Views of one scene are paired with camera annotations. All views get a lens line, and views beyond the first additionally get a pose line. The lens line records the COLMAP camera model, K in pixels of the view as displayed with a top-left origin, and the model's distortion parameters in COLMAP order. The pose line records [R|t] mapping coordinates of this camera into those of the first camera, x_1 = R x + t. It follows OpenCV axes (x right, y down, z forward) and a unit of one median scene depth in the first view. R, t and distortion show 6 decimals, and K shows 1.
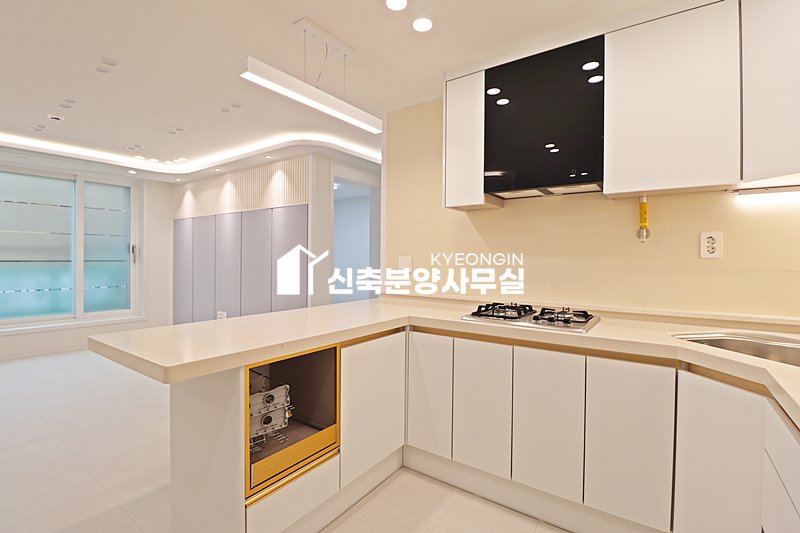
lens RADIAL K [[390.4, 0, 400.2], [0, 390.4, 261.4], [0, 0, 1]] dist [-0.001179, -0.014890]
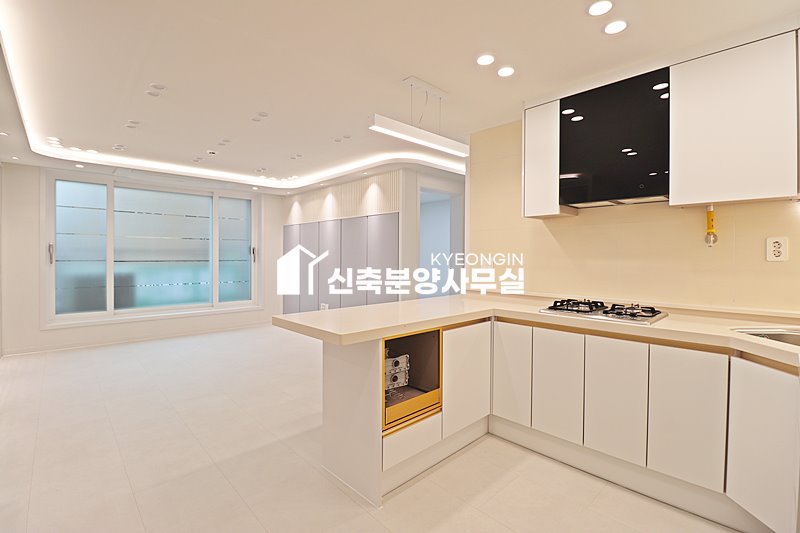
lens RADIAL K [[383.9, 0, 394.6], [0, 383.9, 258.9], [0, 0, 1]] dist [-0.000557, -0.015627]
pose [[0.981007, -0.001555, -0.193967, -0.048672], [0.001704, 0.999998, 0.000600, -0.015861], [0.193966, -0.000919, 0.981008, -0.233810]]
